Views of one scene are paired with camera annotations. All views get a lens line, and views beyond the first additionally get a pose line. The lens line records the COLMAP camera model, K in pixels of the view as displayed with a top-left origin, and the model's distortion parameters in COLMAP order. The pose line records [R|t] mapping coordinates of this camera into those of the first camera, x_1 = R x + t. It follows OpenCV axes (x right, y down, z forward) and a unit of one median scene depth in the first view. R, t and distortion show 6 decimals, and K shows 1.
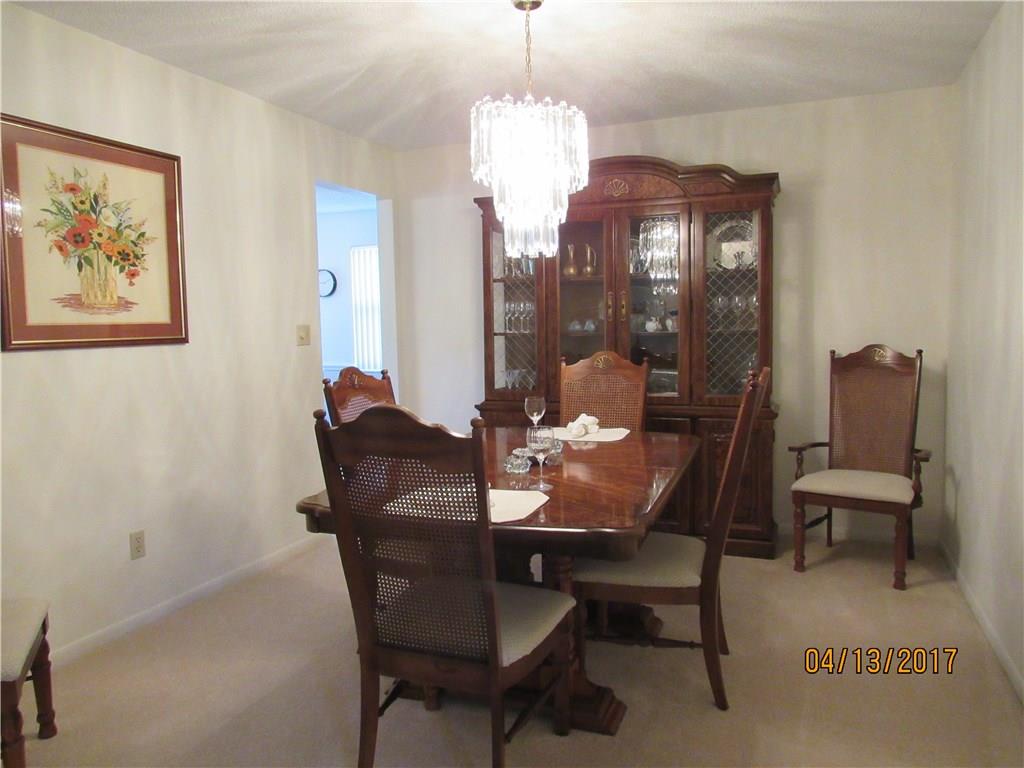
lens RADIAL K [[731.0, 0, 495.6], [0, 731.0, 385.7], [0, 0, 1]] dist [-0.009156, -0.002320]
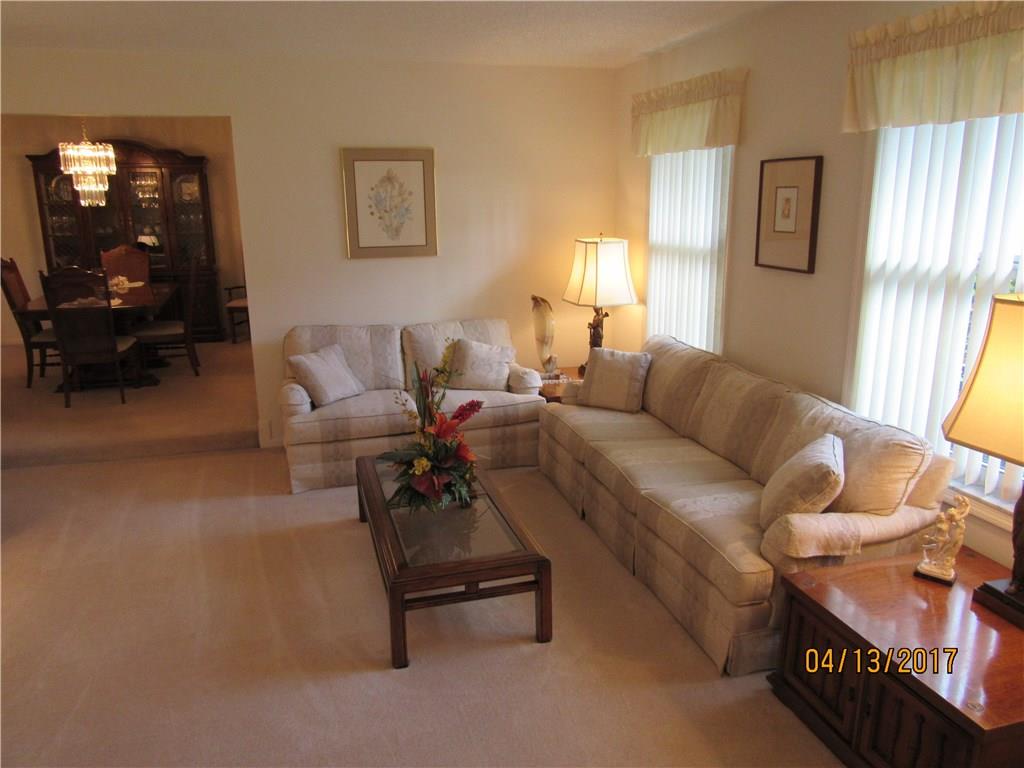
lens RADIAL K [[726.4, 0, 512.0], [0, 726.4, 384.0], [0, 0, 1]] dist [-0.034647, 0.011431]
pose [[0.767945, -0.140351, 0.624949, -0.349429], [0.040842, 0.984442, 0.170899, 0.037192], [-0.639212, -0.105717, 0.761730, -1.325428]]
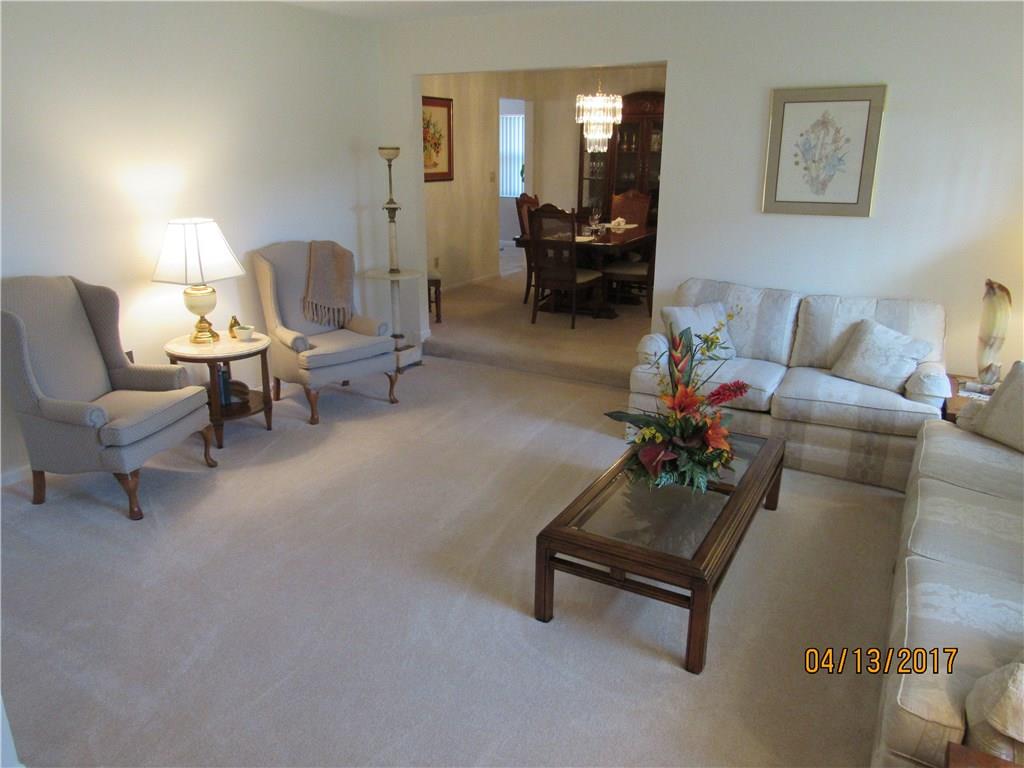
lens RADIAL K [[726.4, 0, 512.0], [0, 726.4, 384.0], [0, 0, 1]] dist [-0.034647, 0.011431]
pose [[0.993705, 0.058012, -0.095835, 0.034074], [-0.035191, 0.973818, 0.224590, 0.049286], [0.106355, -0.219804, 0.969729, -1.382914]]
